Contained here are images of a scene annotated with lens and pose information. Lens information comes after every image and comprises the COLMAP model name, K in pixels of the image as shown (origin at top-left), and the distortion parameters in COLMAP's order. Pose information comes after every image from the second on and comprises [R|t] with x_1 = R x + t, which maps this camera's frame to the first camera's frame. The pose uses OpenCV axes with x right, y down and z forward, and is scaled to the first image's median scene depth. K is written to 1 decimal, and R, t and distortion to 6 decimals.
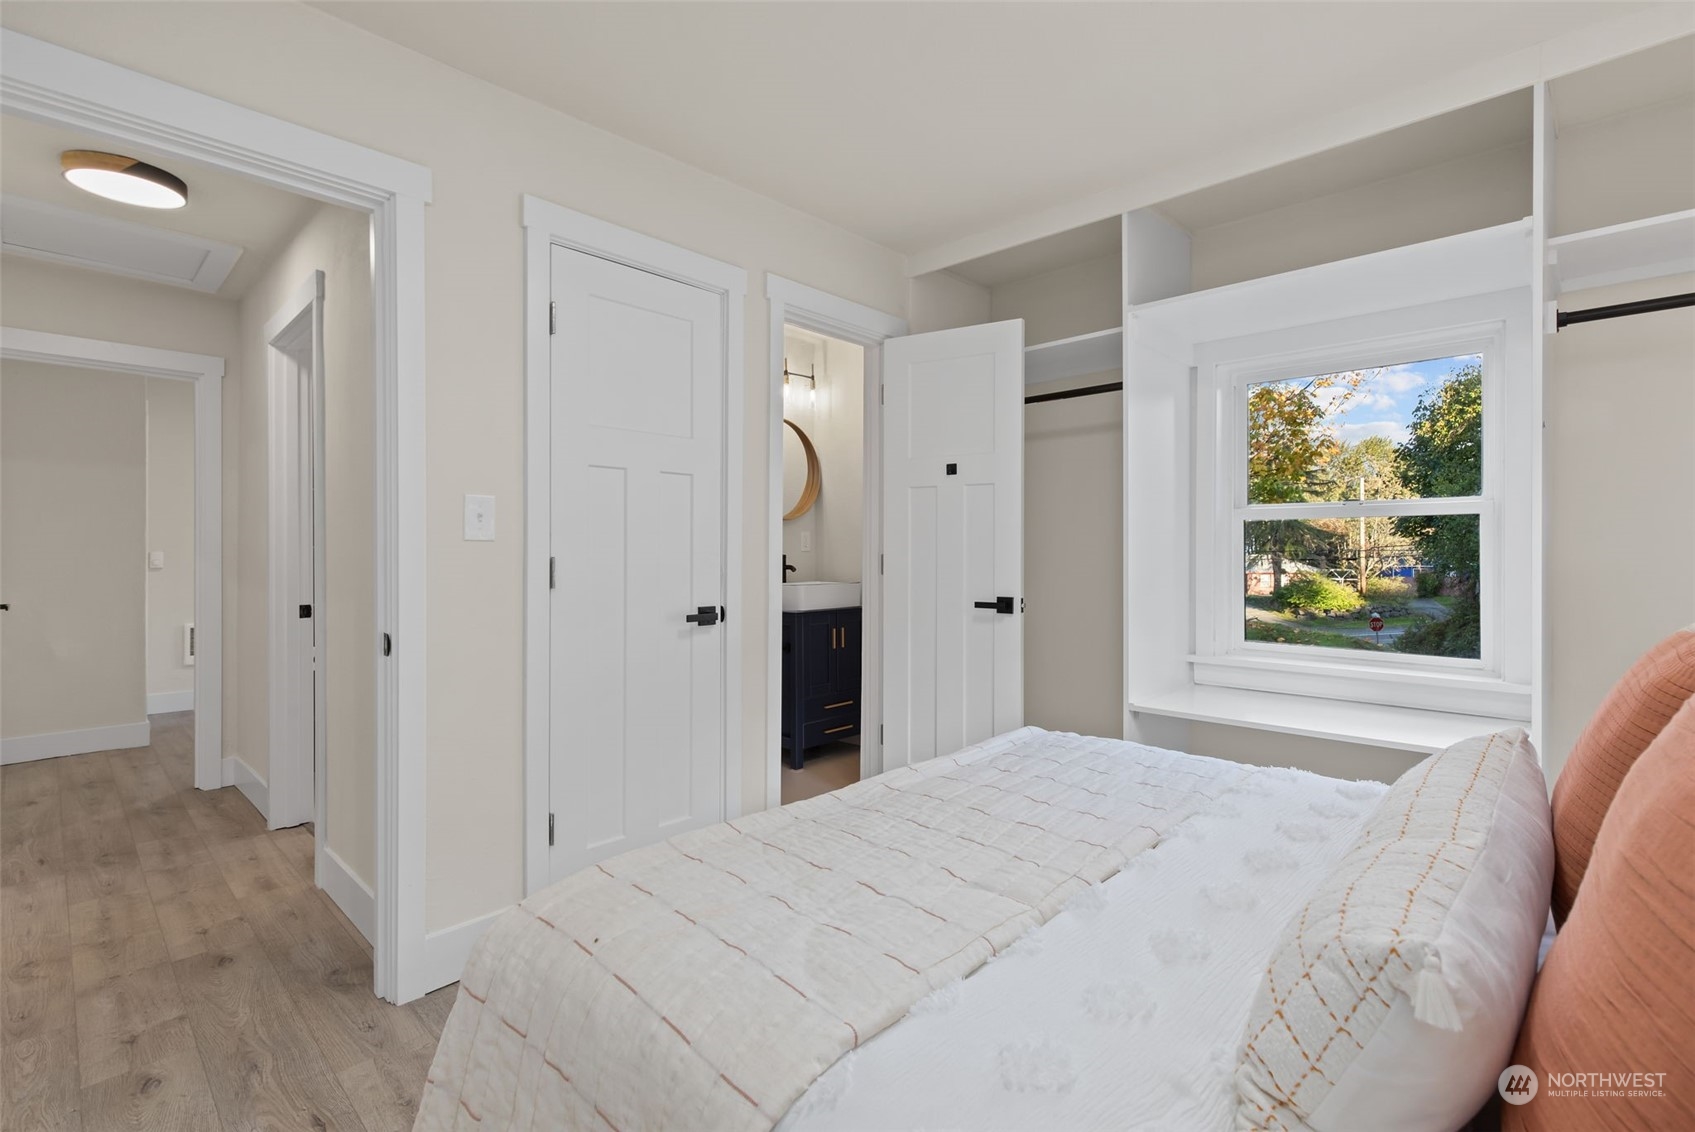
lens RADIAL K [[760.5, 0, 866.1], [0, 760.5, 564.5], [0, 0, 1]] dist [0.002638, -0.000140]
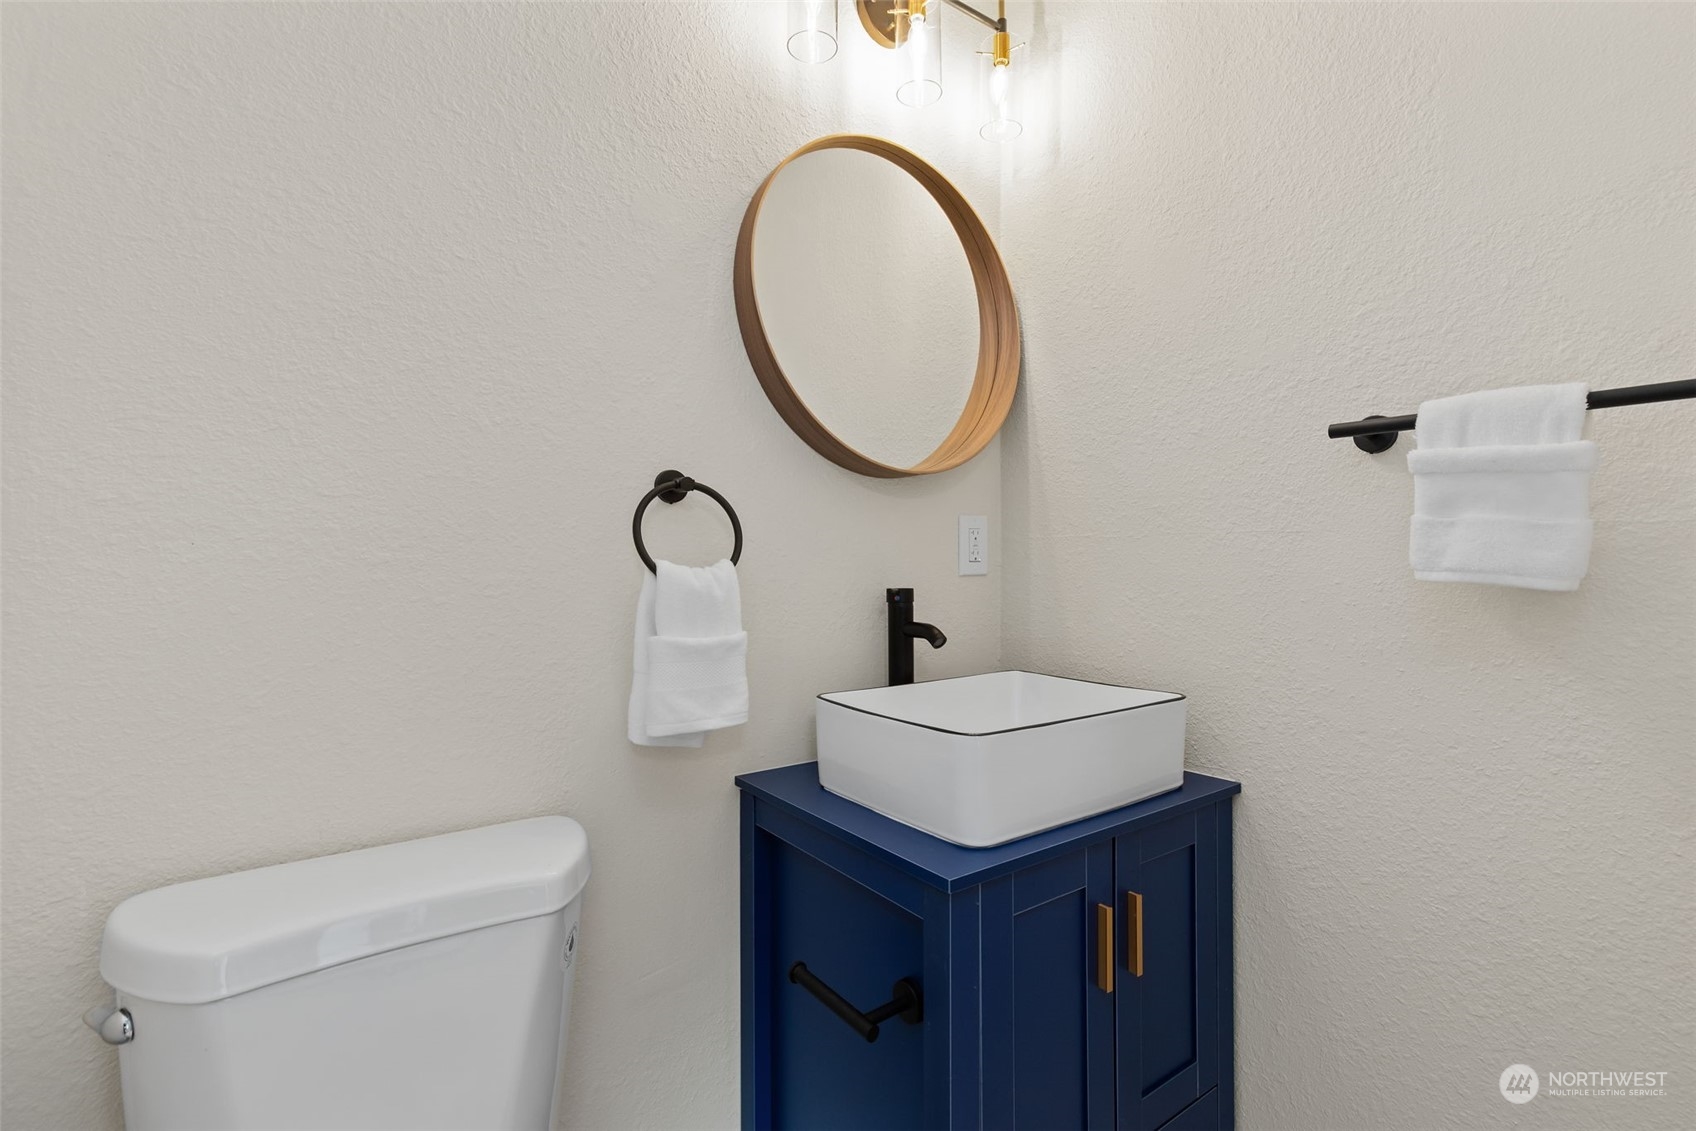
lens RADIAL K [[761.0, 0, 866.6], [0, 761.0, 564.0], [0, 0, 1]] dist [0.002638, -0.000140]
pose [[0.979273, -0.002695, -0.202528, -0.064044], [-0.001647, 0.999772, -0.021269, -0.011333], [0.202539, 0.021162, 0.979046, 0.708385]]
